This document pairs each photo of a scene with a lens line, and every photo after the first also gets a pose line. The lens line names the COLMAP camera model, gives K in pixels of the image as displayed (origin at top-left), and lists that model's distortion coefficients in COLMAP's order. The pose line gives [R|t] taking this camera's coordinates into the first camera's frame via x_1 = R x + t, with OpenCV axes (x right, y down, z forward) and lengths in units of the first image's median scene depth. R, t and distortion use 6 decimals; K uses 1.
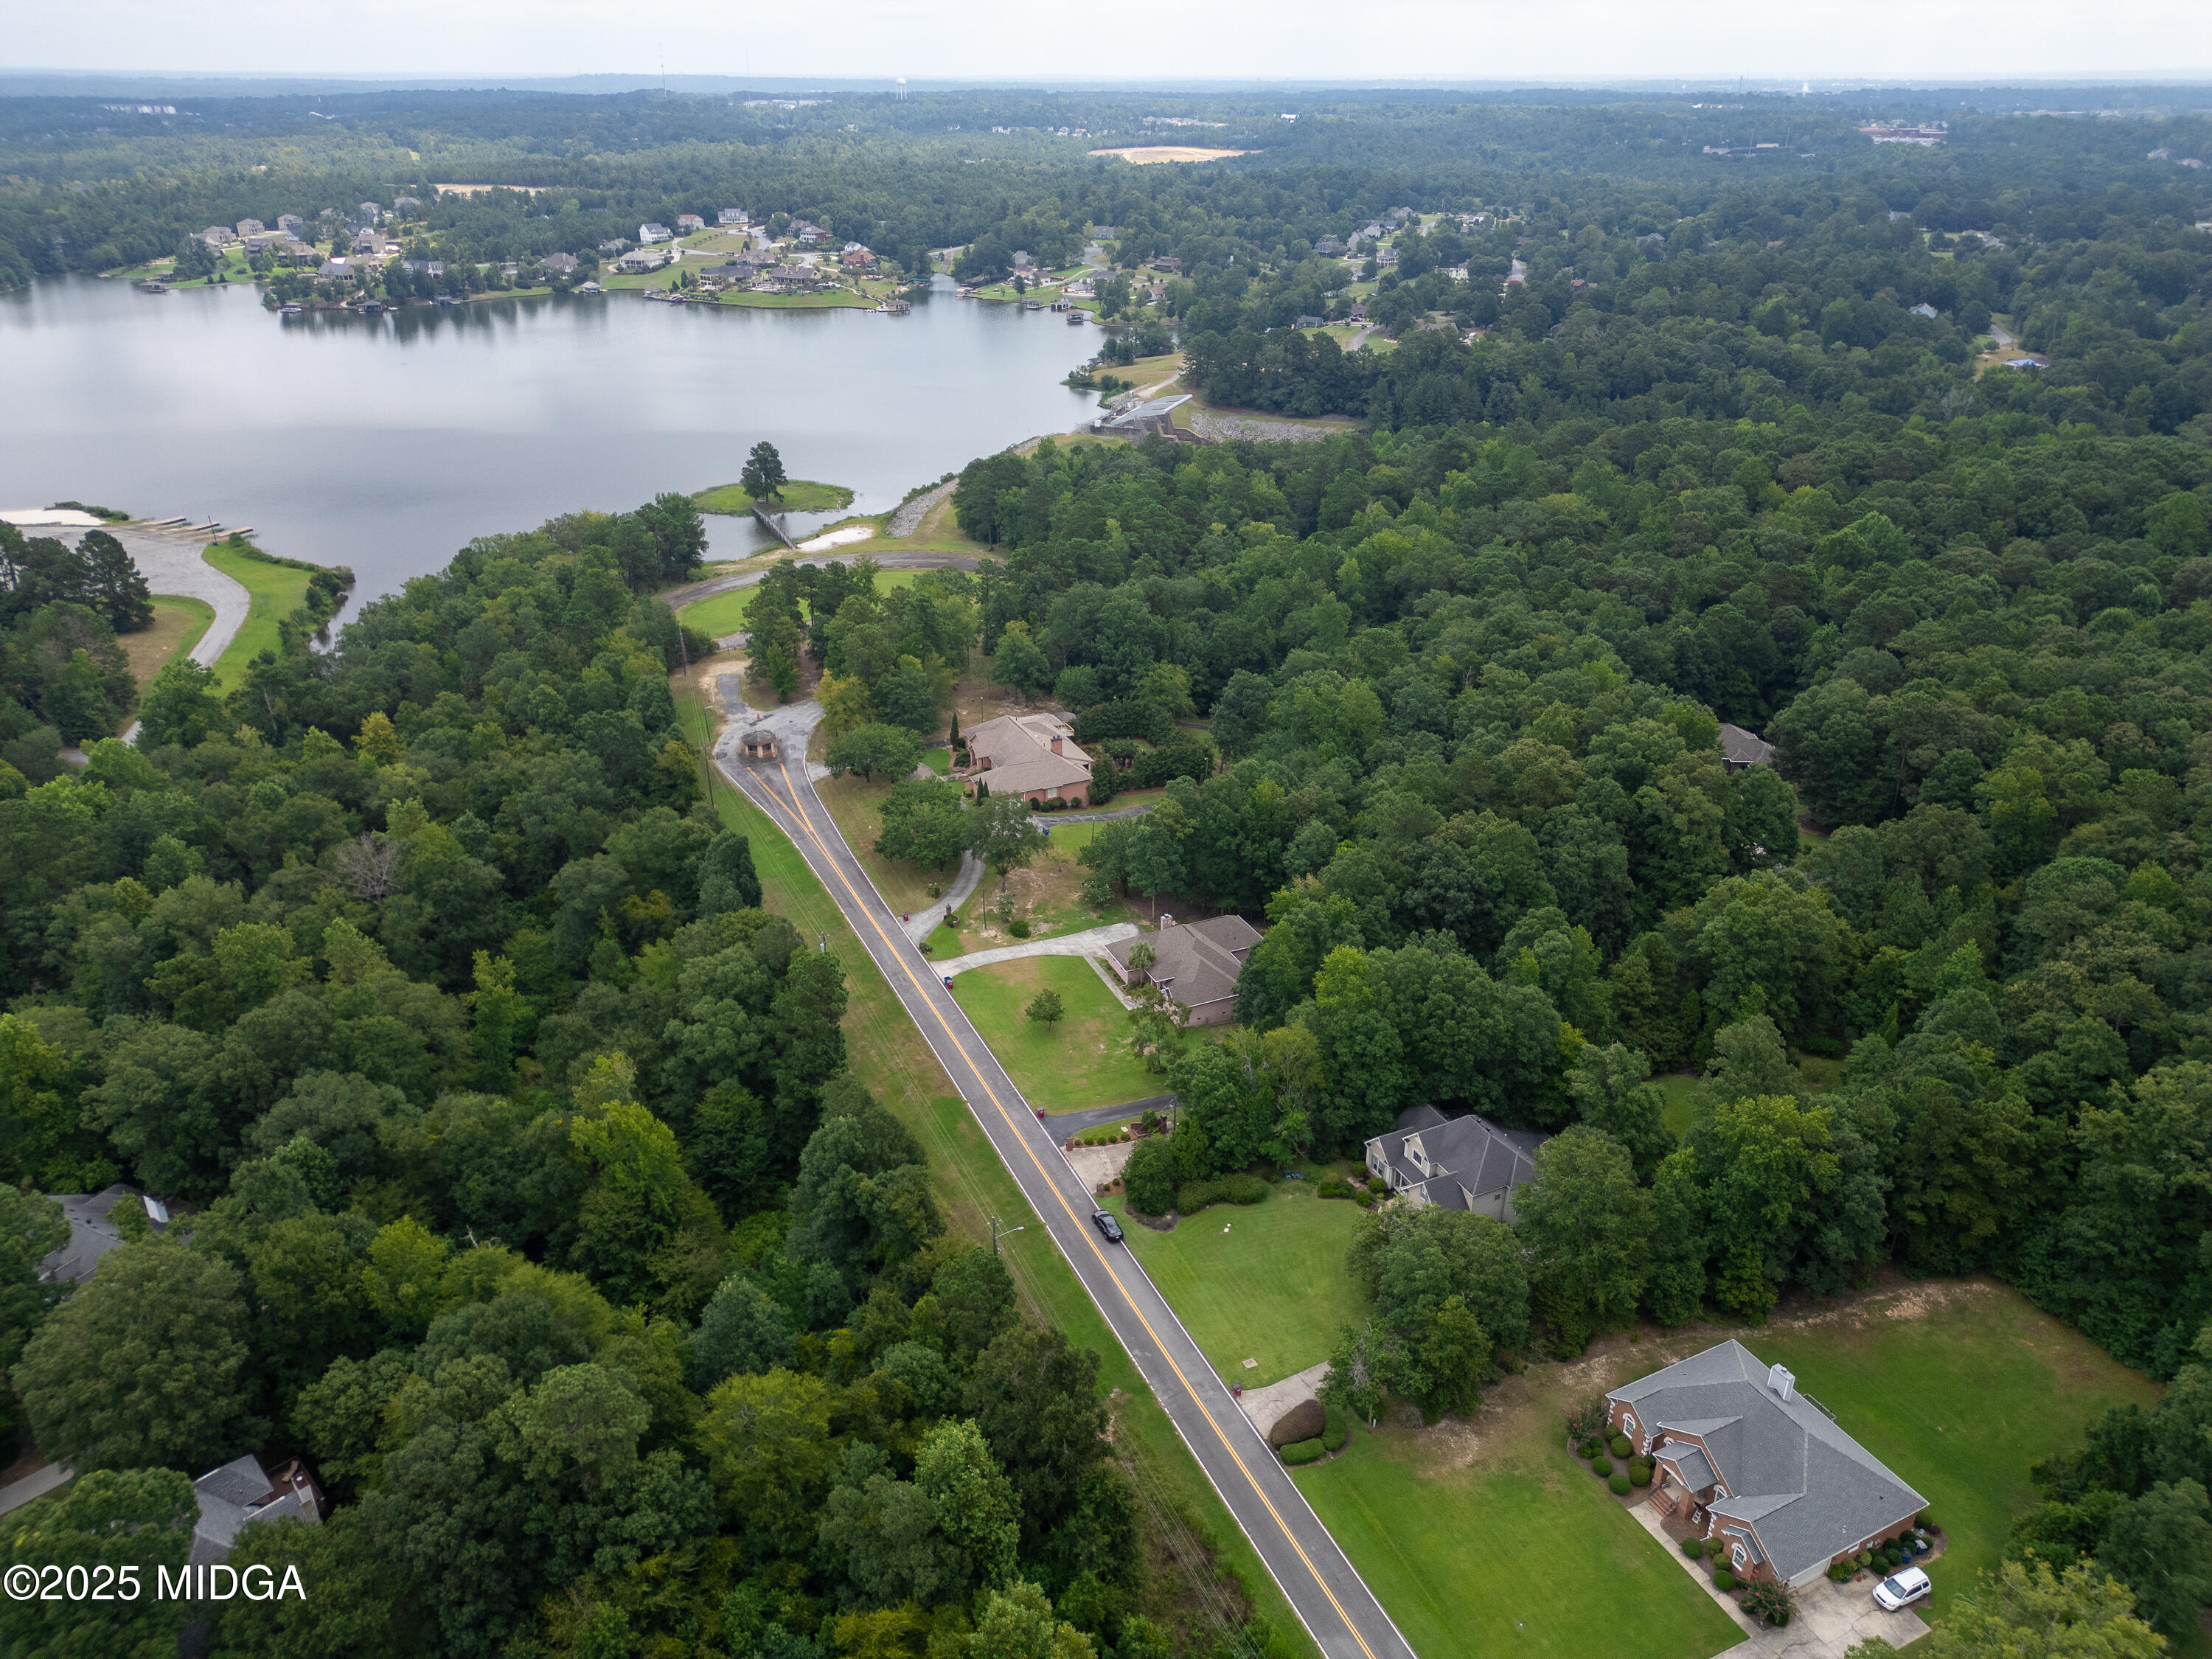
lens RADIAL K [[1564.1, 0, 1094.4], [0, 1564.1, 769.5], [0, 0, 1]] dist [0.068518, -0.065768]
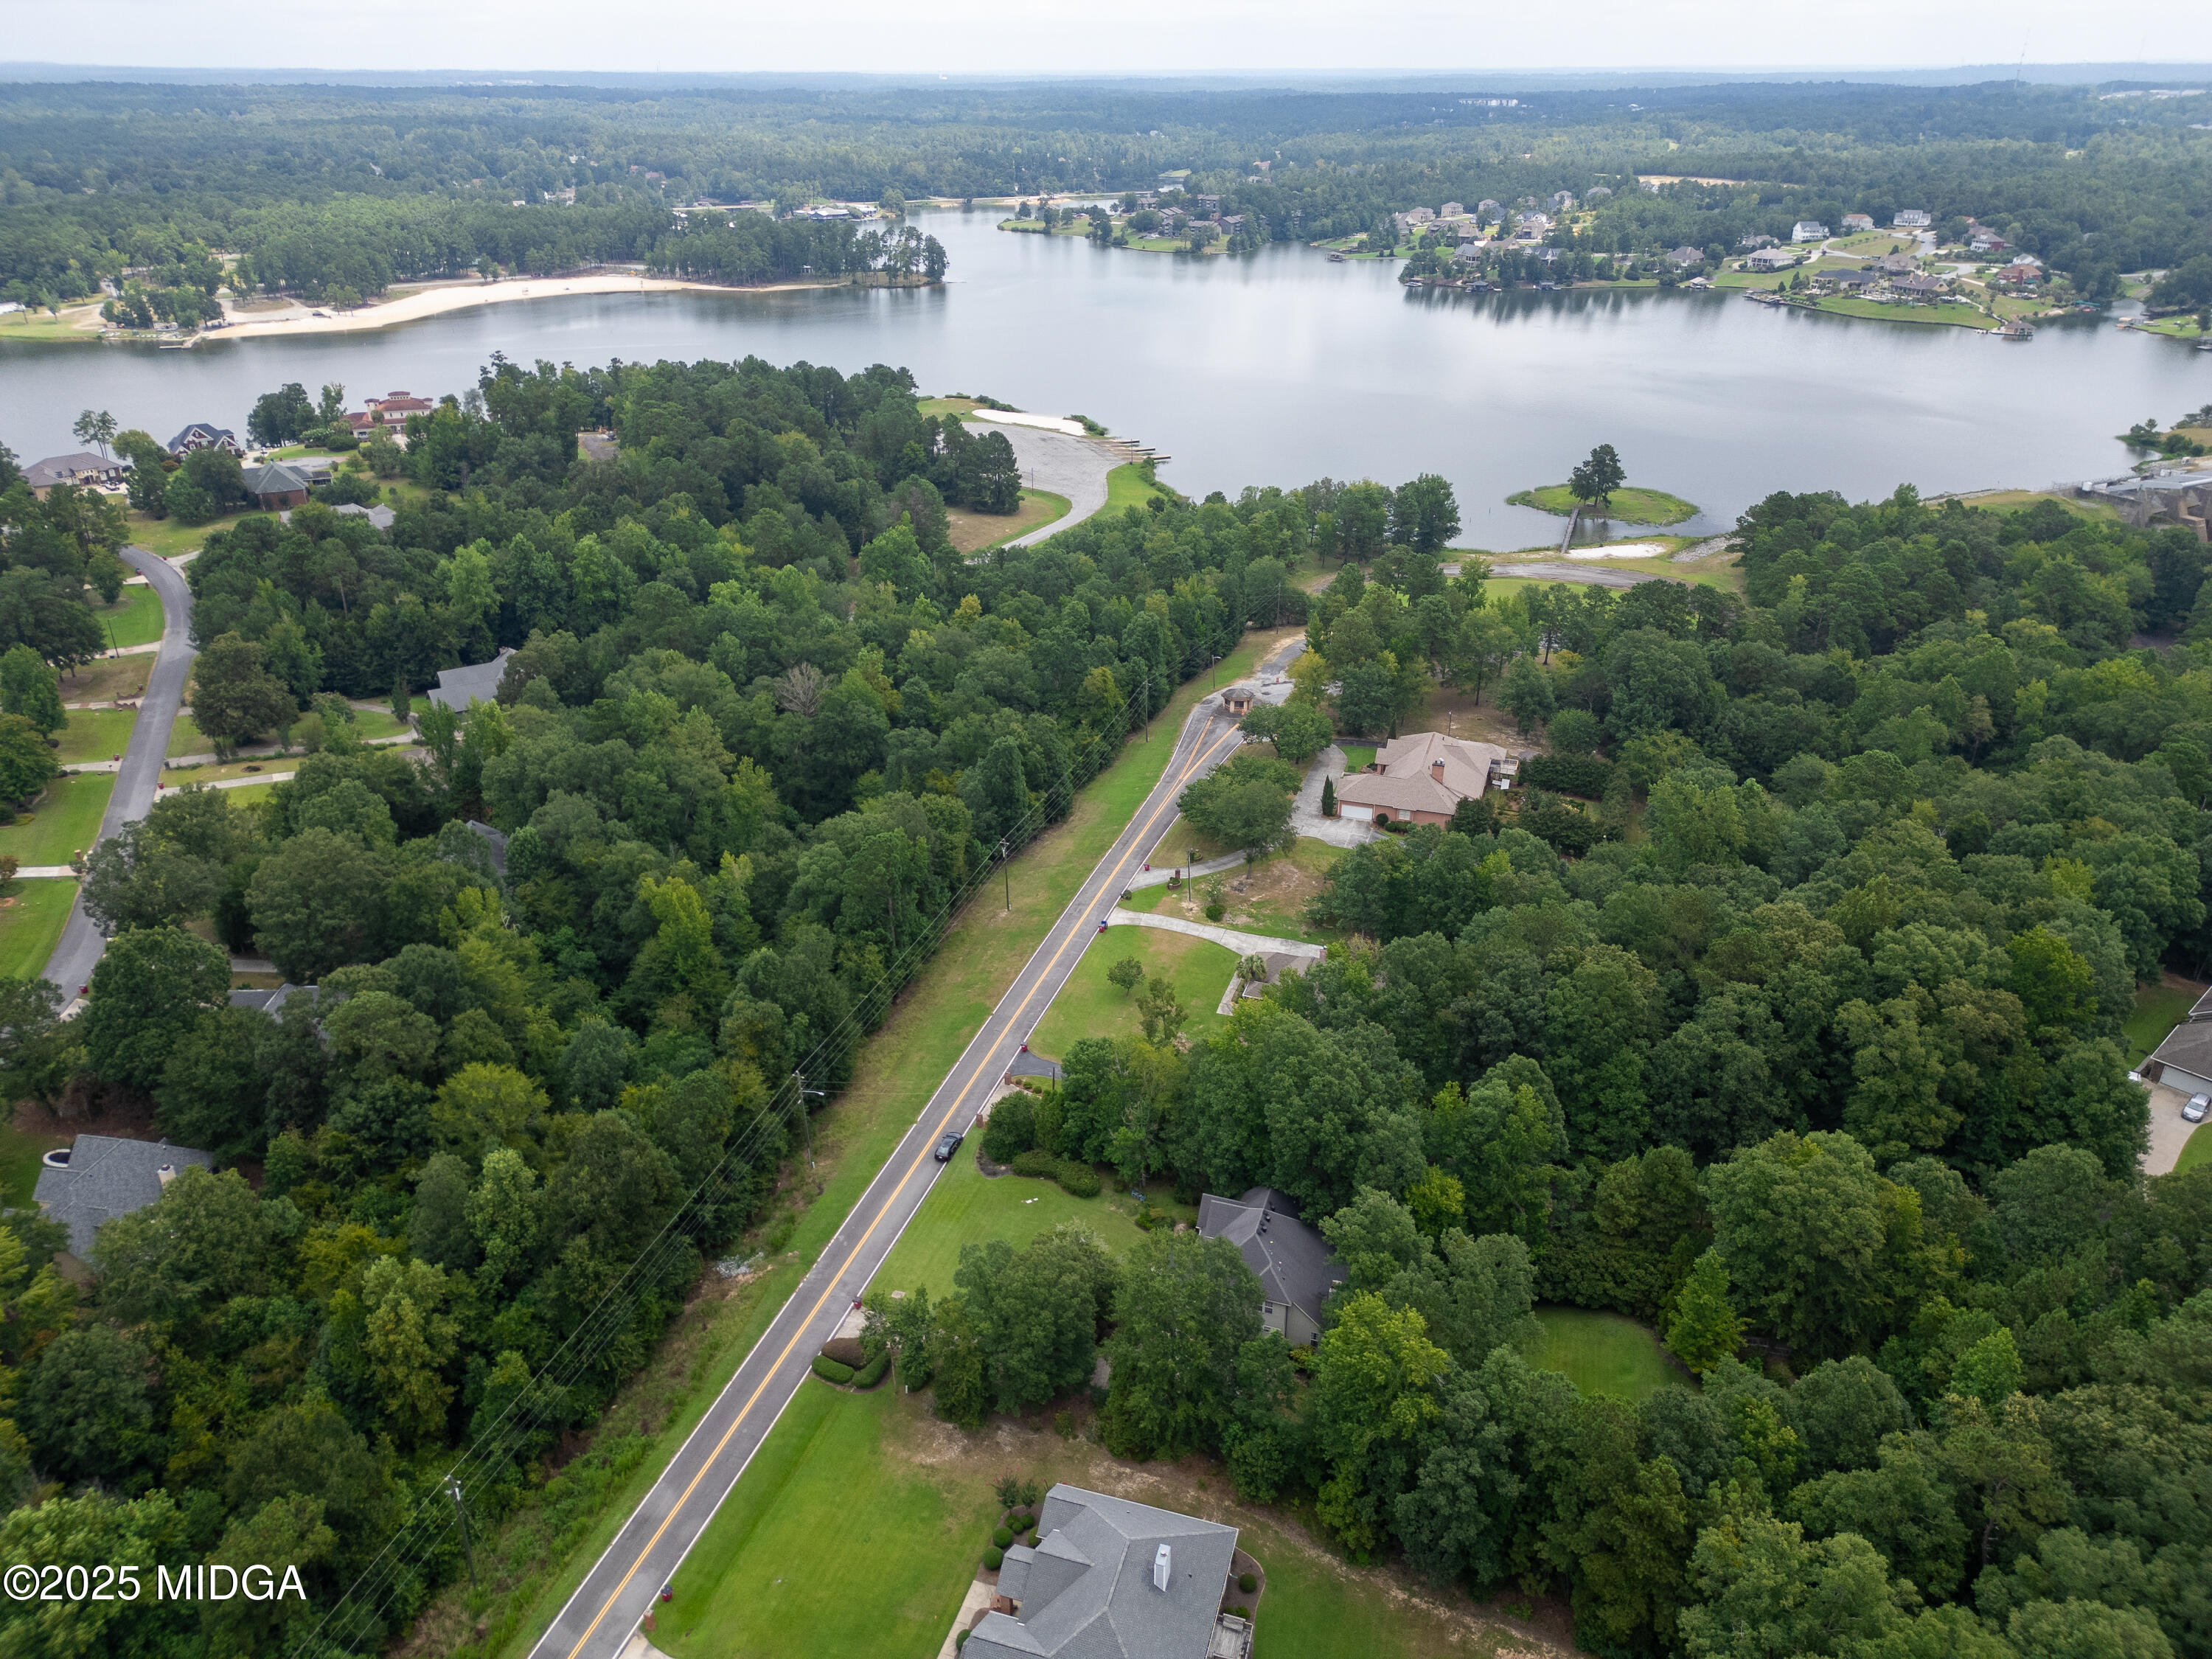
lens RADIAL K [[1564.1, 0, 1094.4], [0, 1564.1, 769.5], [0, 0, 1]] dist [0.068518, -0.065768]
pose [[0.726249, 0.277056, -0.629129, 0.394077], [-0.274638, 0.955914, 0.103932, -0.054243], [0.630188, 0.097302, 0.770322, 0.123776]]
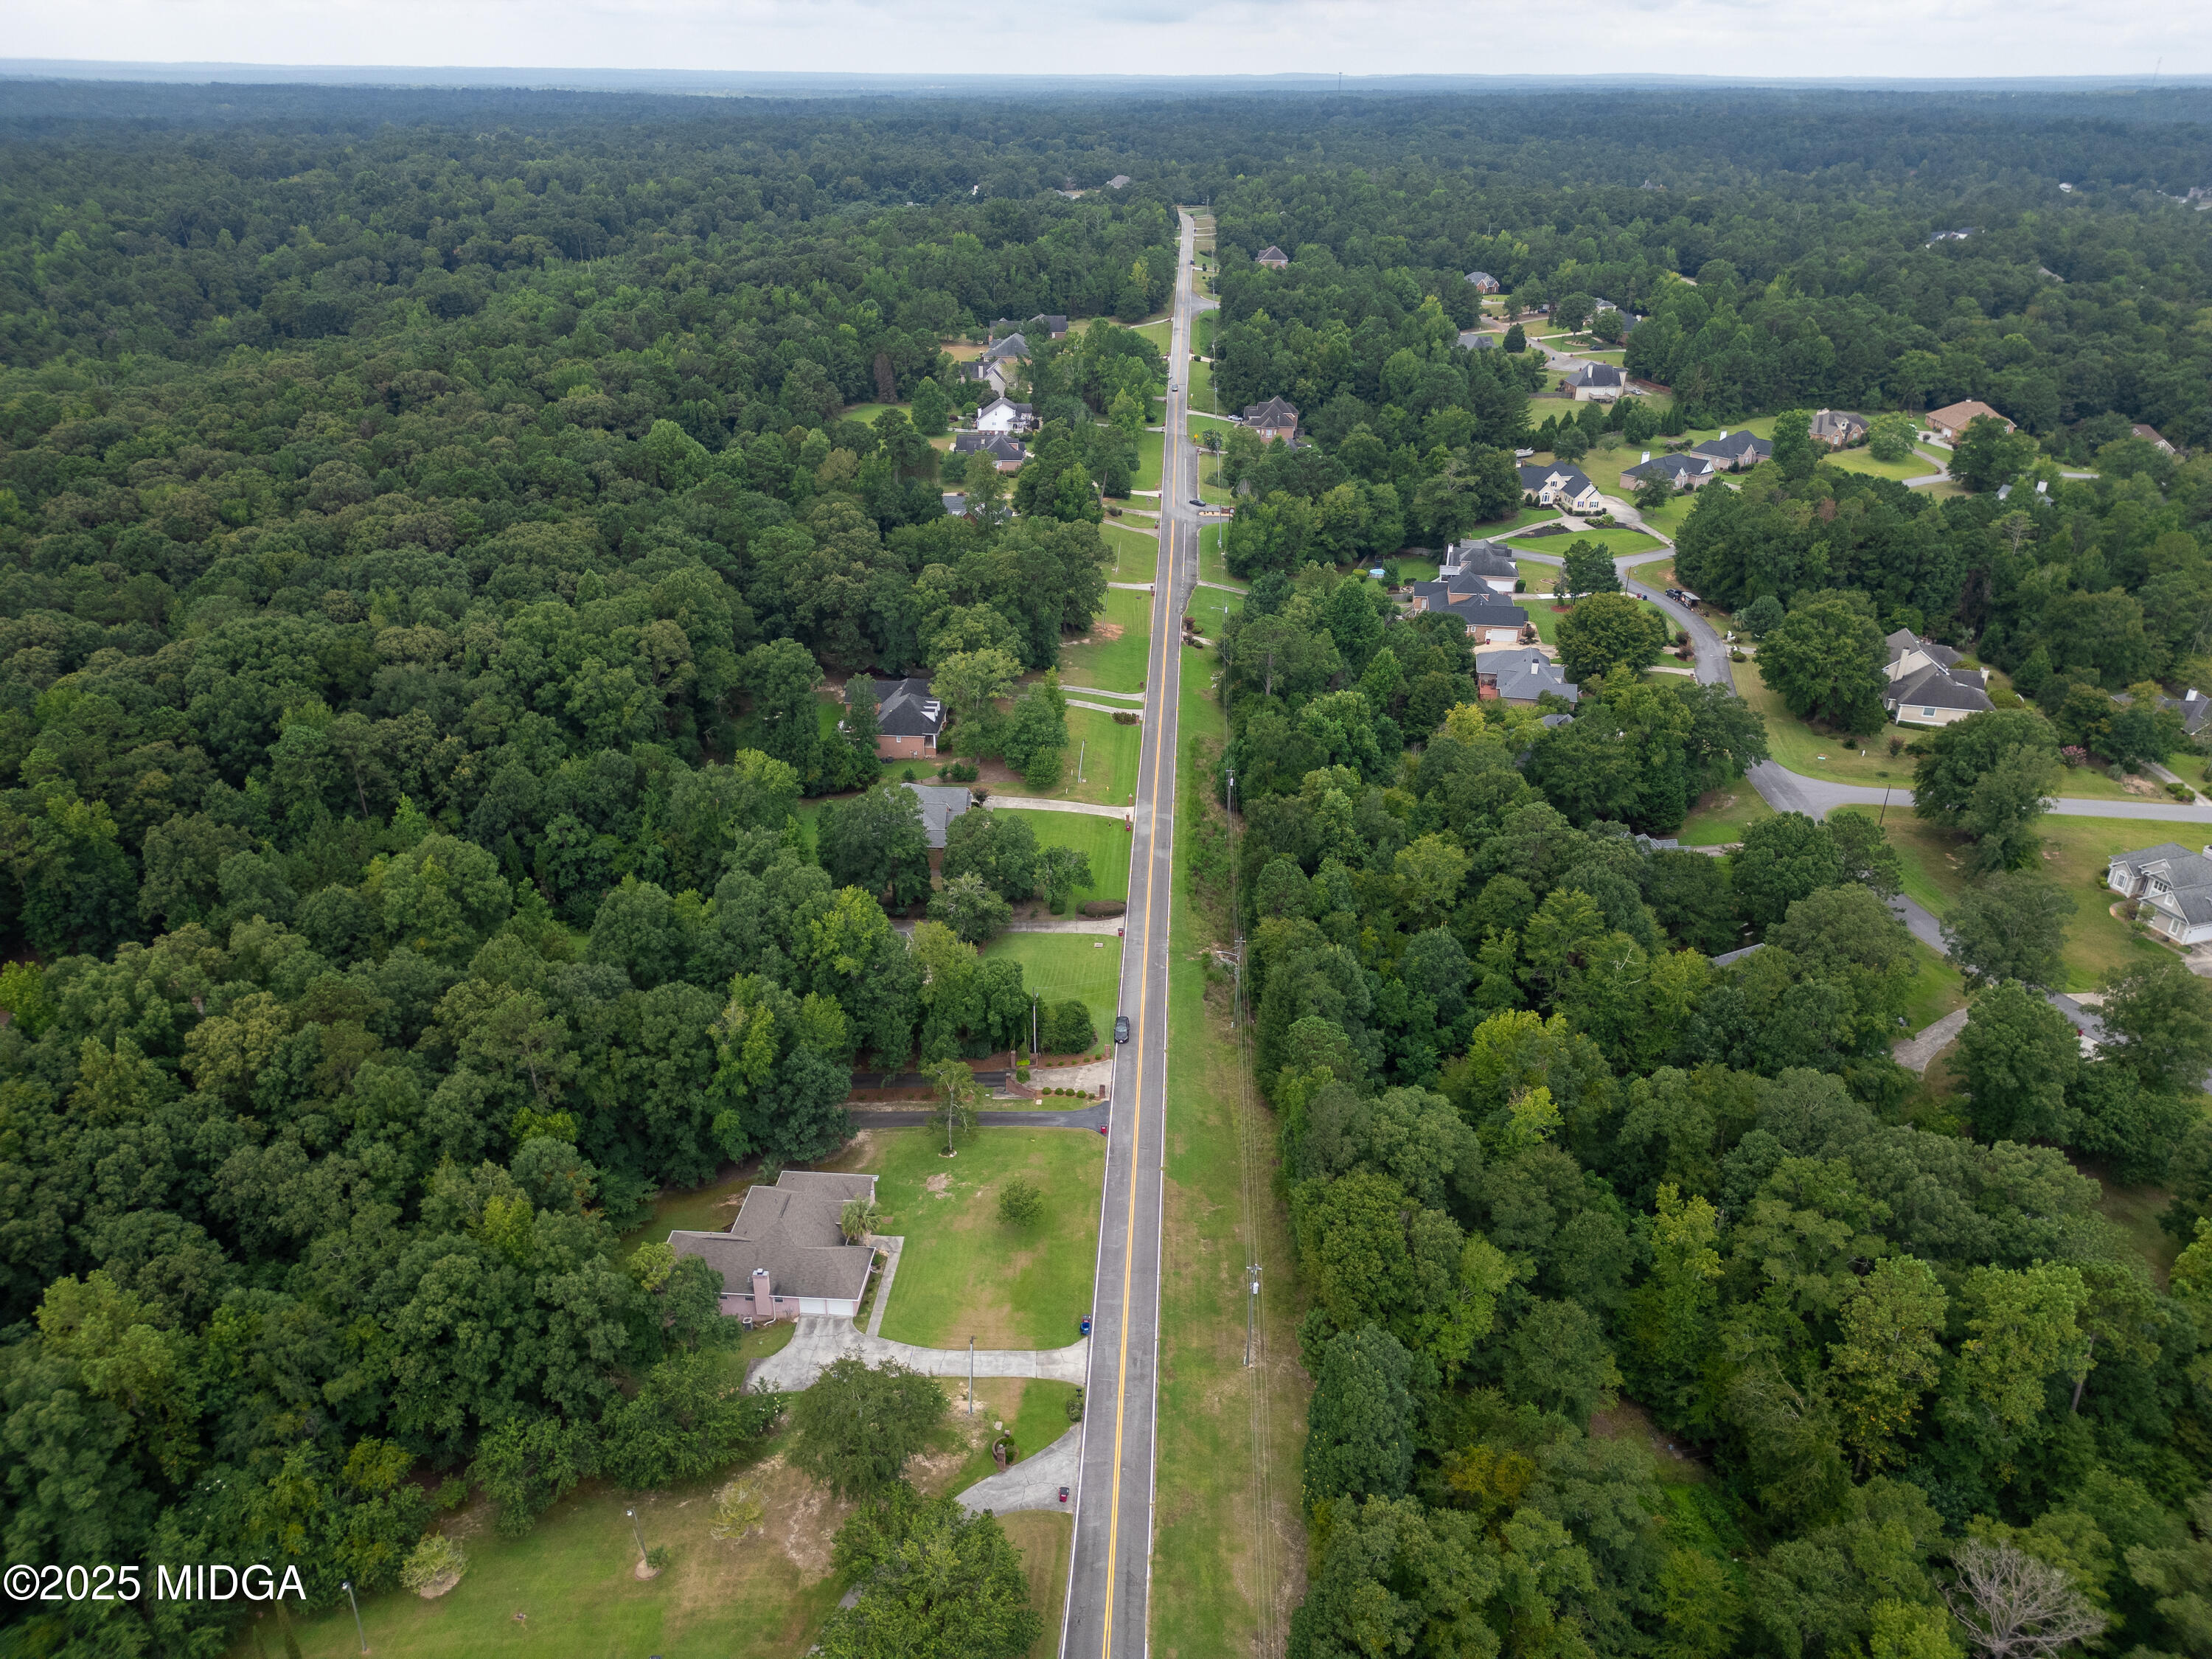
lens RADIAL K [[1564.1, 0, 1094.4], [0, 1564.1, 769.5], [0, 0, 1]] dist [0.068518, -0.065768]
pose [[-0.879261, -0.193574, 0.435234, -0.266800], [0.188732, 0.697354, 0.691431, -0.400567], [-0.437355, 0.690092, -0.576623, 0.907095]]
